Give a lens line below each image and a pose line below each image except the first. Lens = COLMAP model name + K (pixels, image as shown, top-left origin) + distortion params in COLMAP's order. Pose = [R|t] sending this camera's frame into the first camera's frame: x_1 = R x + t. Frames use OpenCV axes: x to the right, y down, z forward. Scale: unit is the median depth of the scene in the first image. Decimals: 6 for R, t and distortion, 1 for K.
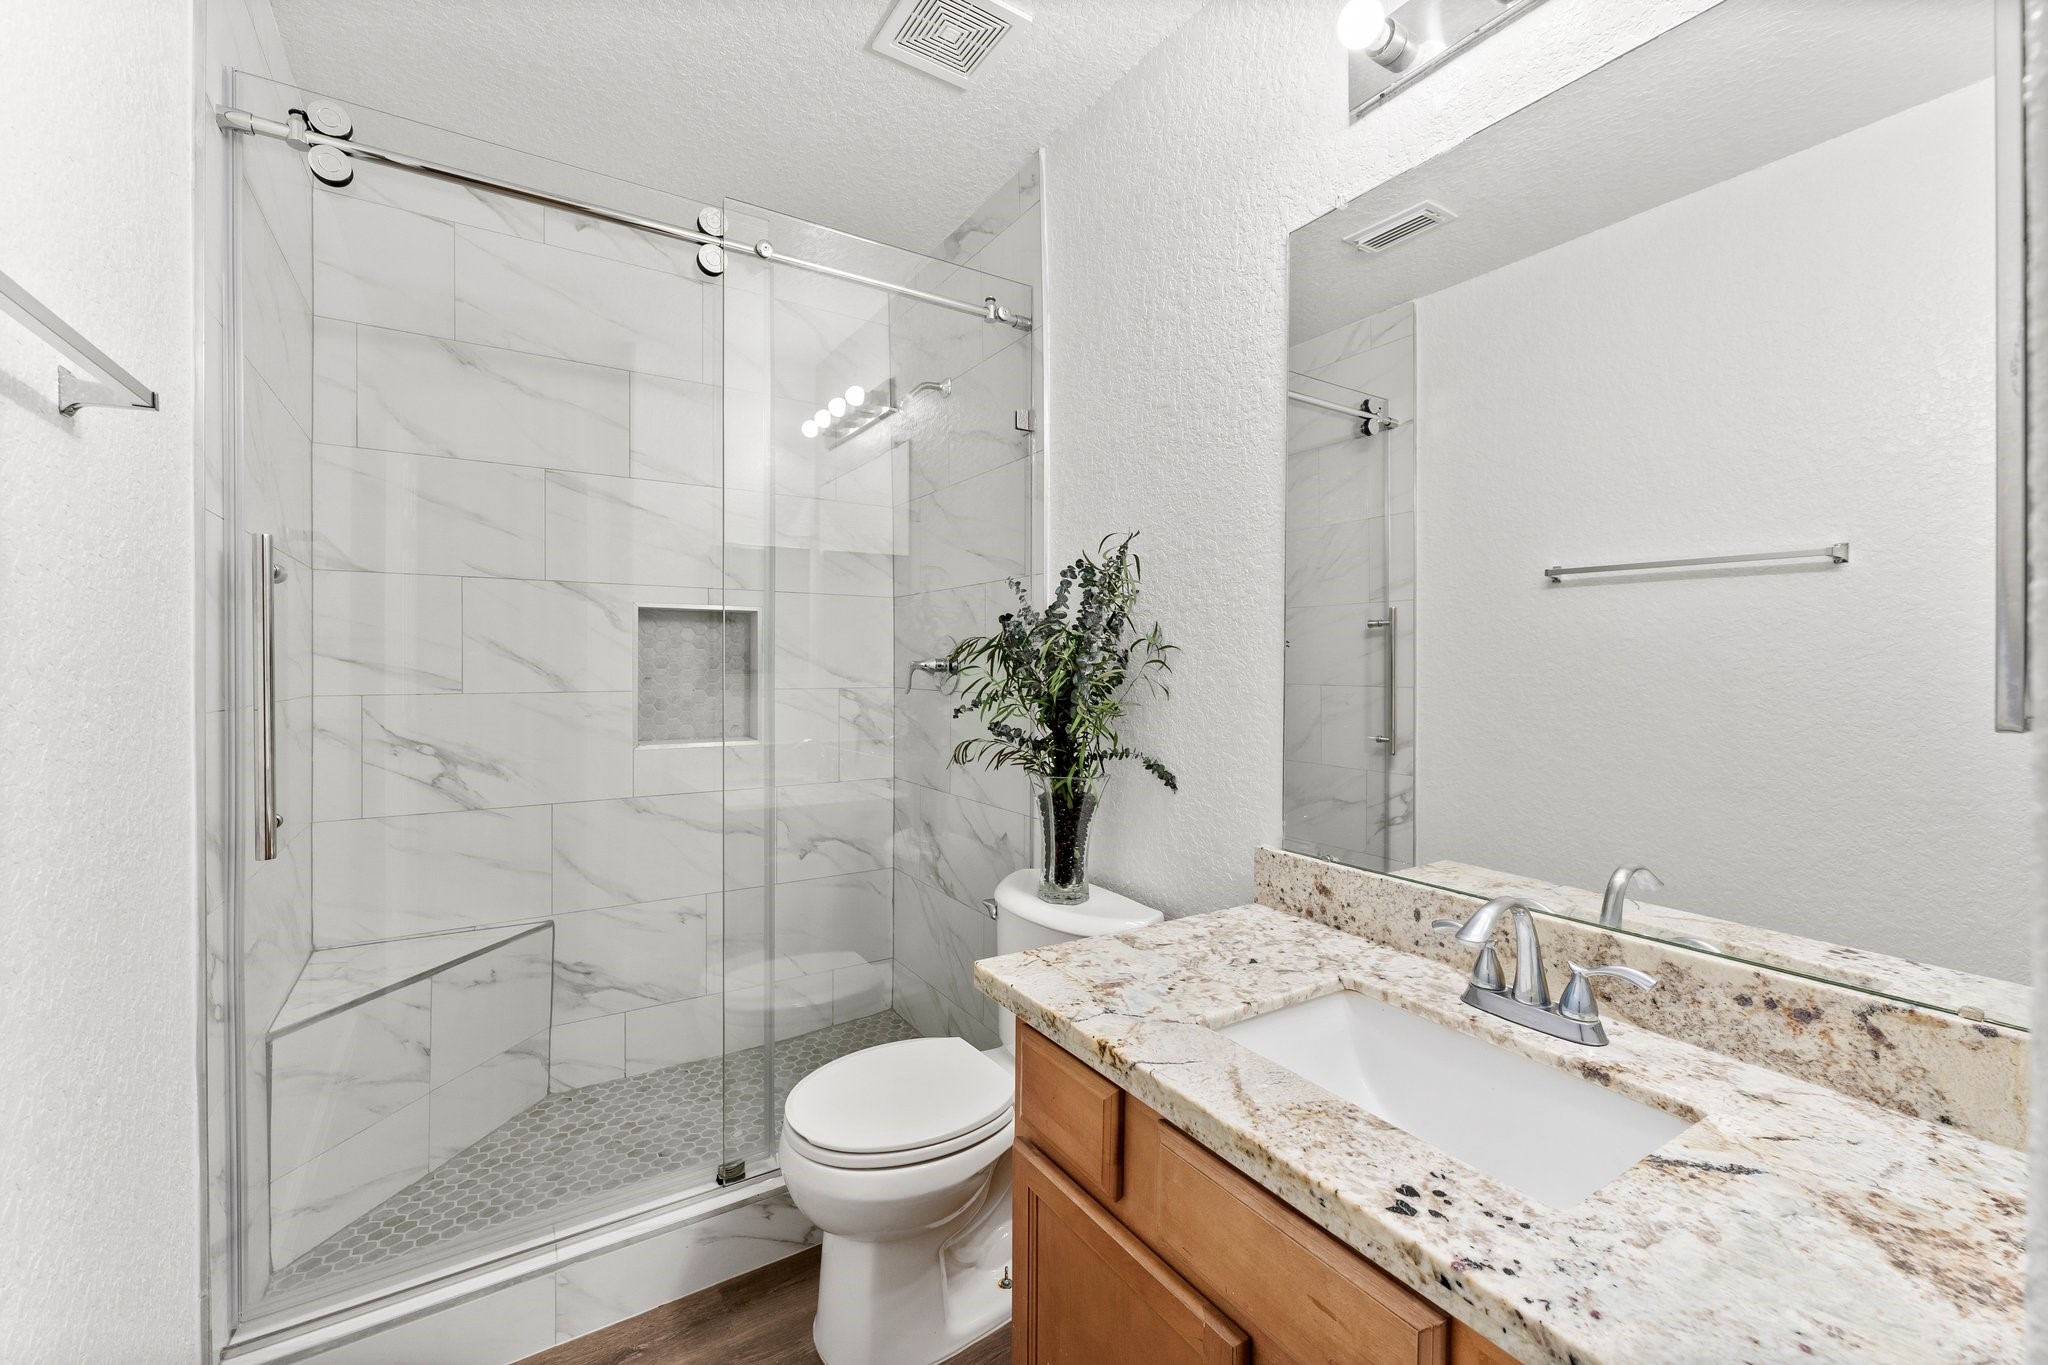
lens RADIAL K [[823.7, 0, 1019.5], [0, 823.7, 686.6], [0, 0, 1]] dist [0.003417, -0.000503]
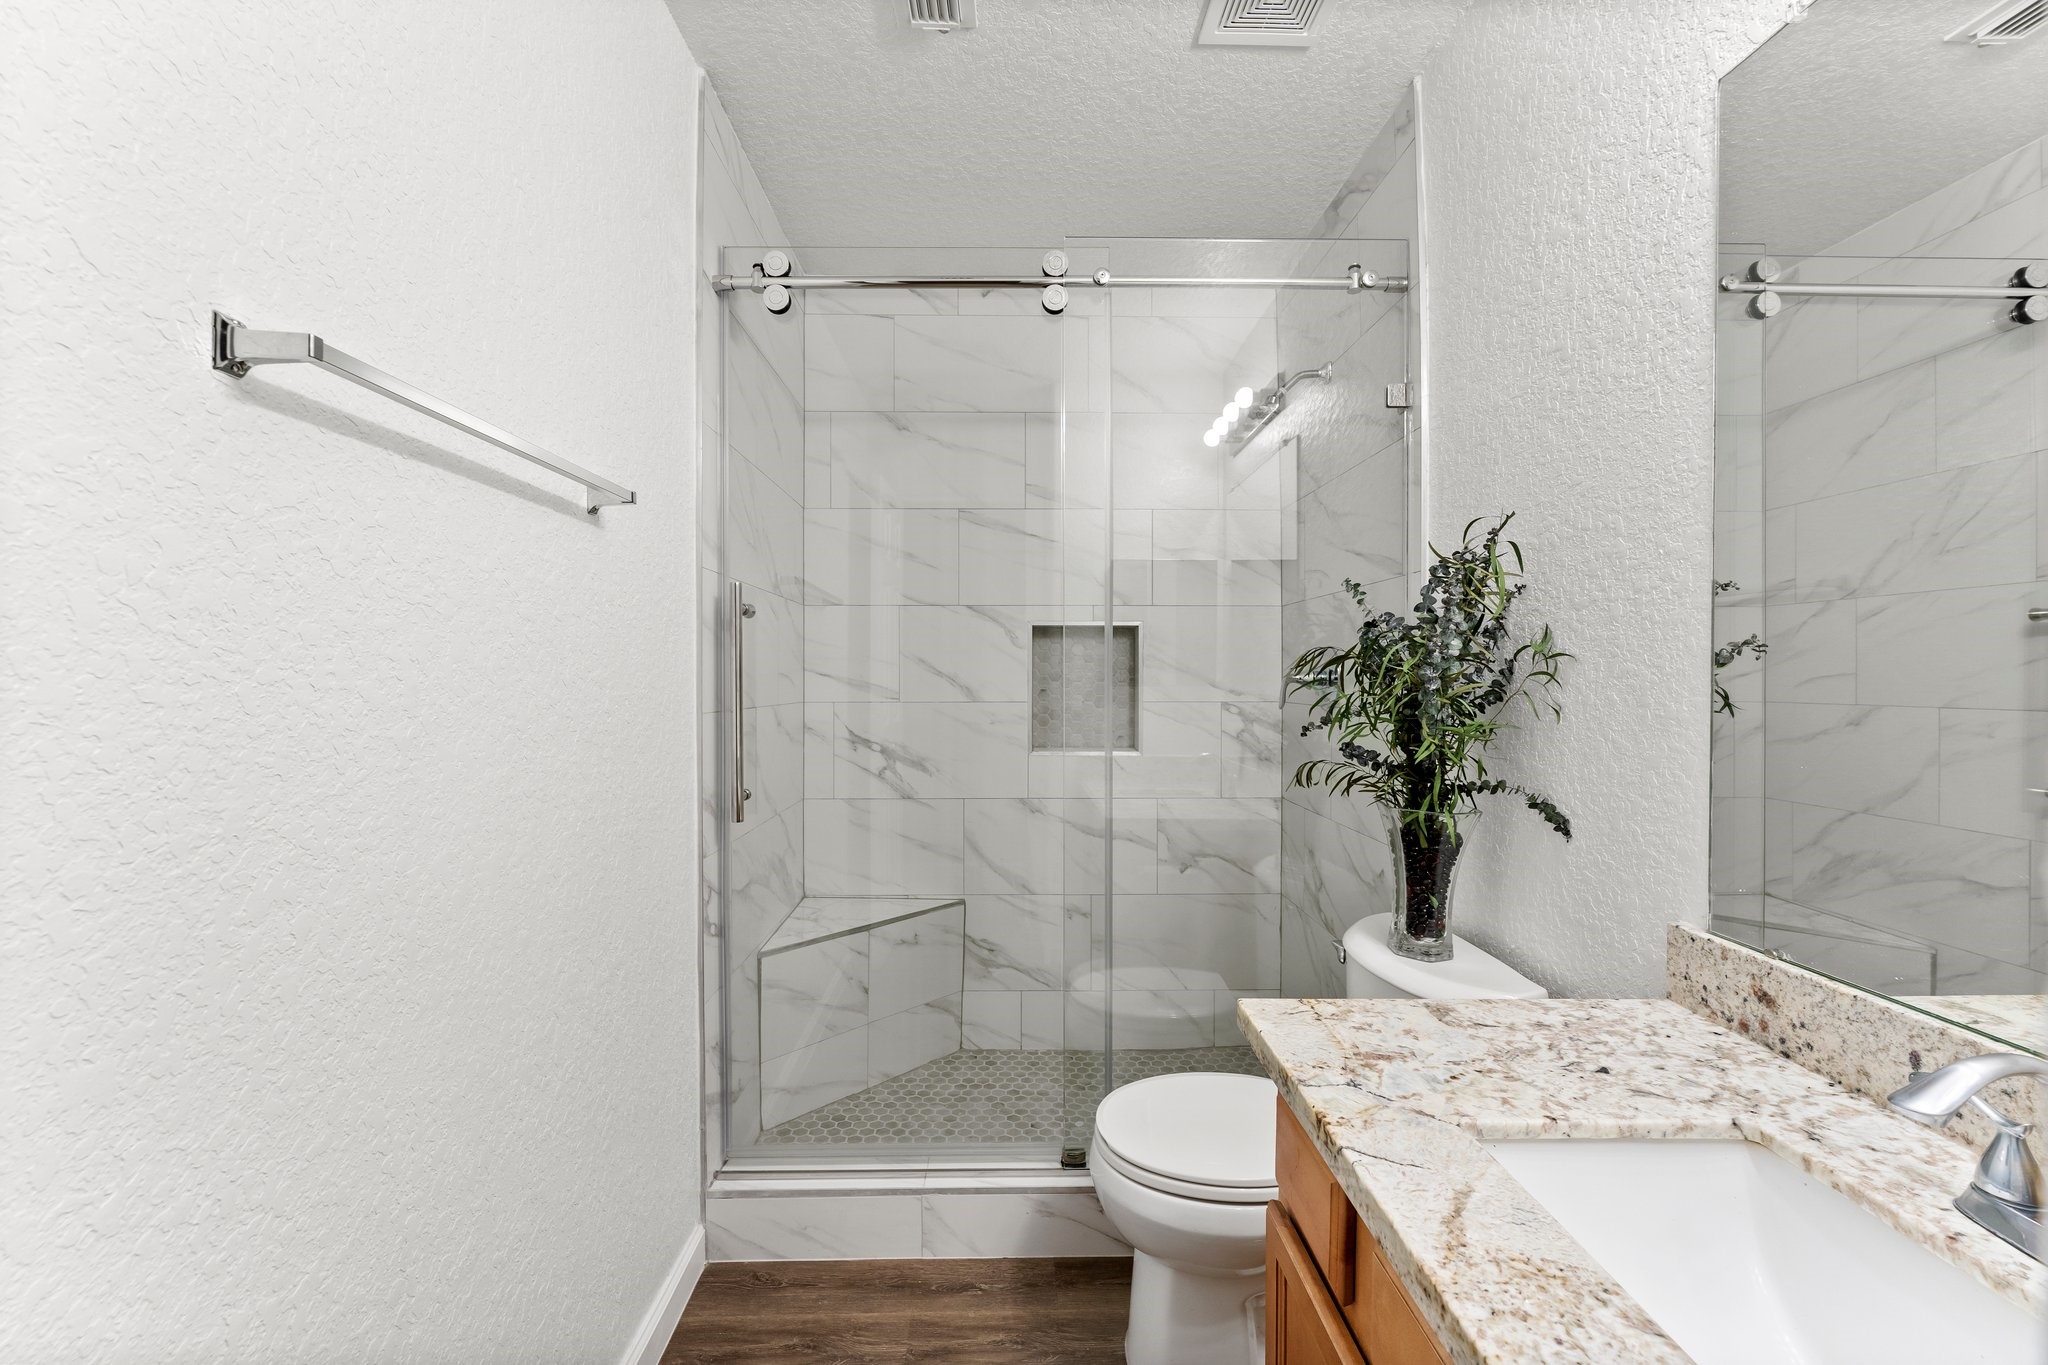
lens RADIAL K [[843.8, 0, 1025.2], [0, 843.8, 700.8], [0, 0, 1]] dist [-0.003094, 0.000447]
pose [[0.854910, 0.012899, -0.518616, 0.160351], [-0.012174, 0.999914, 0.004802, -0.002097], [0.518634, 0.002209, 0.854994, 0.045451]]
